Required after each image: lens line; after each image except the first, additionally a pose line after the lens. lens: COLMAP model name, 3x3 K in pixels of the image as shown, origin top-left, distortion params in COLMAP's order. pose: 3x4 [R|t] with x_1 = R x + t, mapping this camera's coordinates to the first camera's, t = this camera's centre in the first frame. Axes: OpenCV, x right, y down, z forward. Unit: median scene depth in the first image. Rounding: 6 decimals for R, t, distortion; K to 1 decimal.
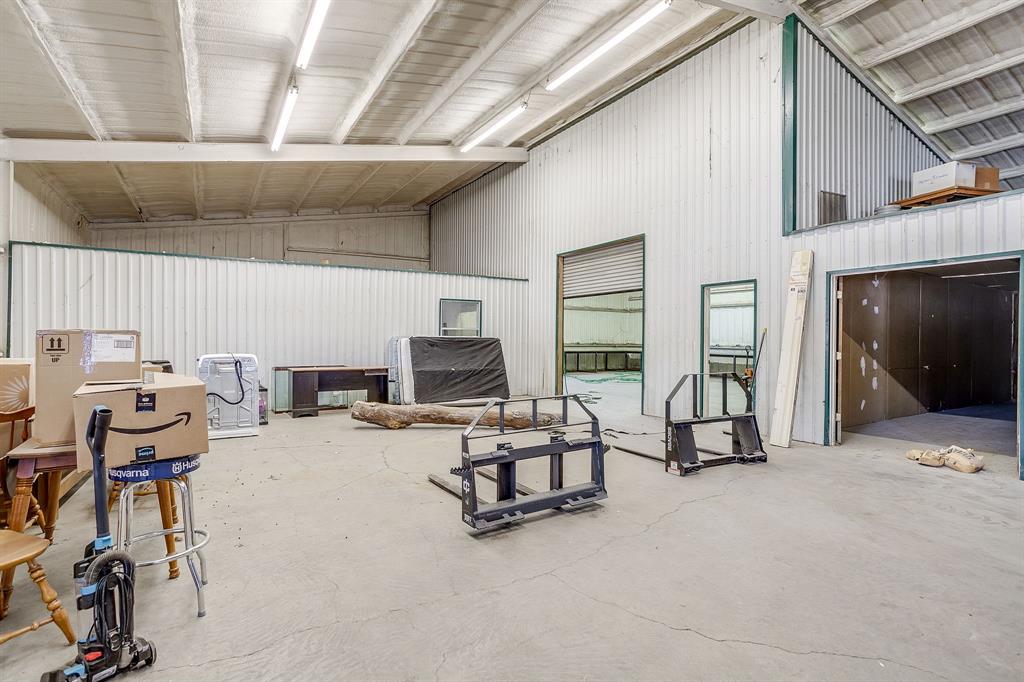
lens RADIAL K [[496.9, 0, 506.5], [0, 496.9, 340.2], [0, 0, 1]] dist [-0.038303, 0.014910]
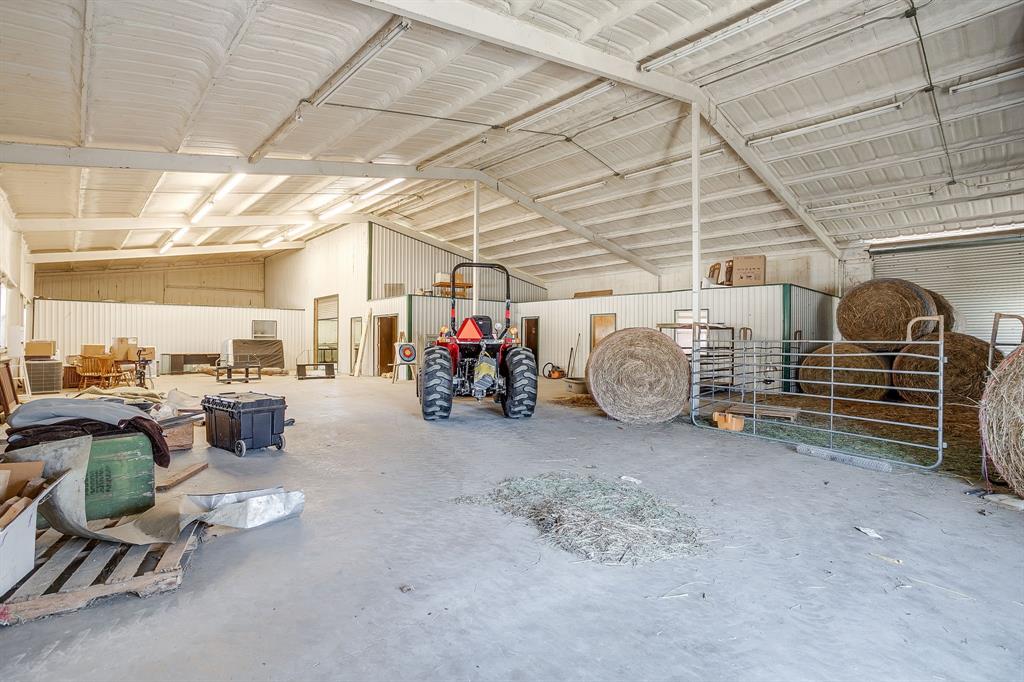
lens RADIAL K [[496.9, 0, 506.5], [0, 496.9, 340.2], [0, 0, 1]] dist [-0.038303, 0.014910]
pose [[0.981562, -0.003468, 0.191110, 0.531770], [0.004513, 0.999977, -0.005034, 0.013138], [-0.191088, 0.005803, 0.981556, -1.230358]]
